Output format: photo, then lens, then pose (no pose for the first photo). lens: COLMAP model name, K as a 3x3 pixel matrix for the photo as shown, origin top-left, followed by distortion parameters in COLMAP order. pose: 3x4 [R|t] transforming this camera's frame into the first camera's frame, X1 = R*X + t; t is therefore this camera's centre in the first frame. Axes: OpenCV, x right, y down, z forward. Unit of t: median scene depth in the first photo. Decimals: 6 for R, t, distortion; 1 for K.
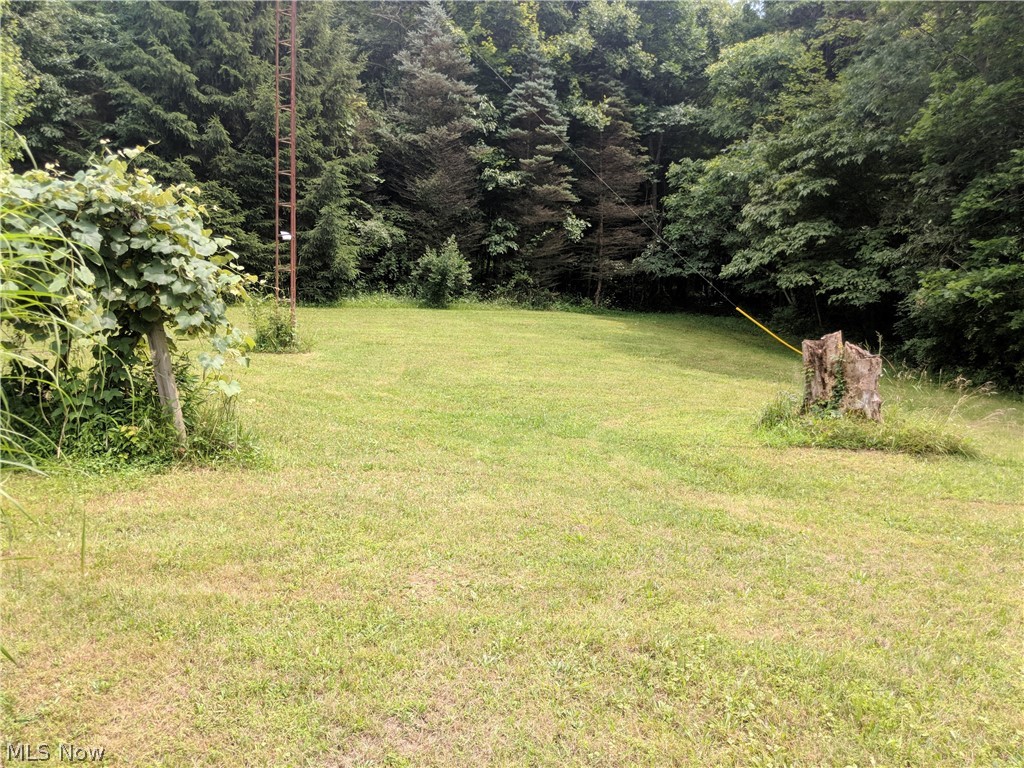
lens RADIAL K [[817.6, 0, 514.8], [0, 817.6, 397.0], [0, 0, 1]] dist [0.089734, -0.178257]
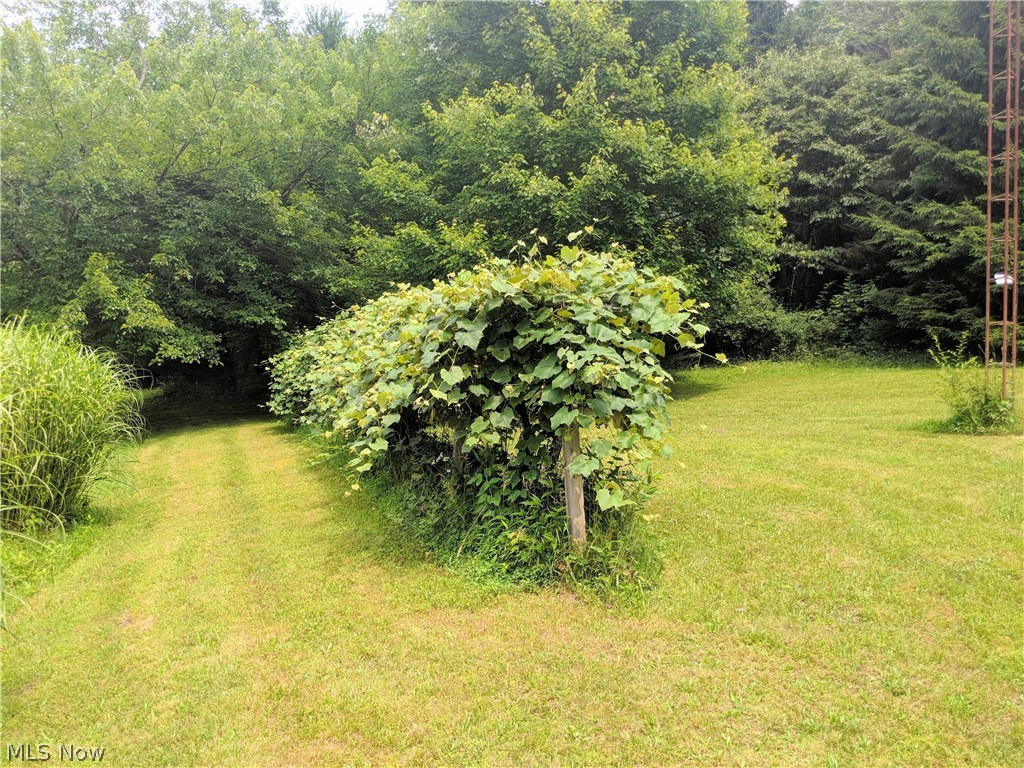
lens RADIAL K [[817.6, 0, 514.8], [0, 817.6, 397.0], [0, 0, 1]] dist [0.089734, -0.178257]
pose [[0.509923, -0.014033, -0.860105, 0.097340], [-0.044644, 0.998088, -0.042752, -0.023665], [0.859061, 0.060199, 0.508322, 0.159907]]
